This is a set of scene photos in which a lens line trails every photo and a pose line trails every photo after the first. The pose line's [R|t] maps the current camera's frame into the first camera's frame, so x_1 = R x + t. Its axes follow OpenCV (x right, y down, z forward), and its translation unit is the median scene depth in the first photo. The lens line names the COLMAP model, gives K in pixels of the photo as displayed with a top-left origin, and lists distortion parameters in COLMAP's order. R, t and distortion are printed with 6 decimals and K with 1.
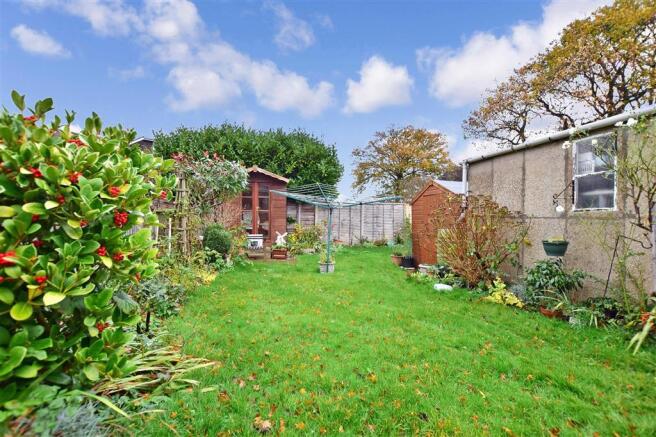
lens RADIAL K [[292.0, 0, 329.2], [0, 292.0, 218.4], [0, 0, 1]] dist [-0.001475, -0.000085]
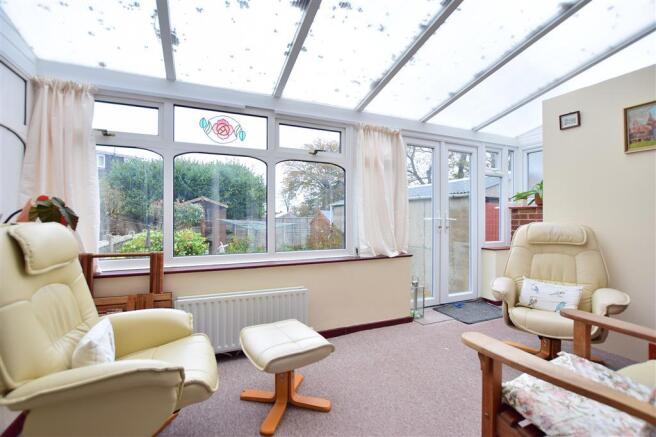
lens RADIAL K [[292.0, 0, 327.4], [0, 292.0, 219.7], [0, 0, 1]] dist [-0.001475, -0.000085]
pose [[0.977448, -0.006704, 0.211071, 0.008116], [0.005767, 0.999971, 0.005055, -0.016281], [-0.211099, -0.003724, 0.977458, -0.114768]]
